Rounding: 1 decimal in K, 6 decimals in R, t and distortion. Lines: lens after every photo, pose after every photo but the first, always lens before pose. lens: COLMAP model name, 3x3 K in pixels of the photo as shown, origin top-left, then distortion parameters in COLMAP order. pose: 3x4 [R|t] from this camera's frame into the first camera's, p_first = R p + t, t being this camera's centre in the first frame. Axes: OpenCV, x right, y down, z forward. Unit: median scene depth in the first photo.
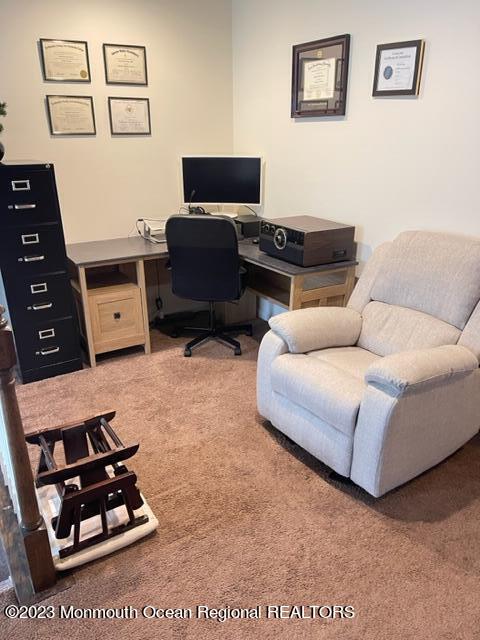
lens RADIAL K [[487.7, 0, 242.2], [0, 487.7, 325.0], [0, 0, 1]] dist [0.074377, -0.086239]
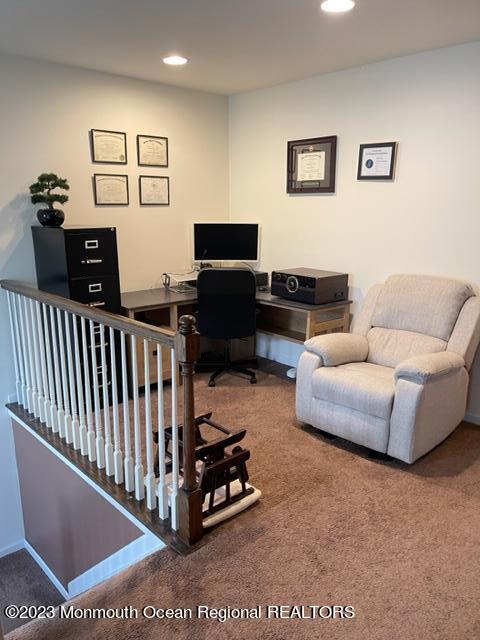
lens RADIAL K [[487.7, 0, 242.2], [0, 487.7, 325.0], [0, 0, 1]] dist [0.074377, -0.086239]
pose [[0.983973, -0.035000, 0.174850, -0.293055], [0.057845, 0.990173, -0.127324, 0.086873], [-0.168675, 0.135397, 0.976328, -0.210988]]
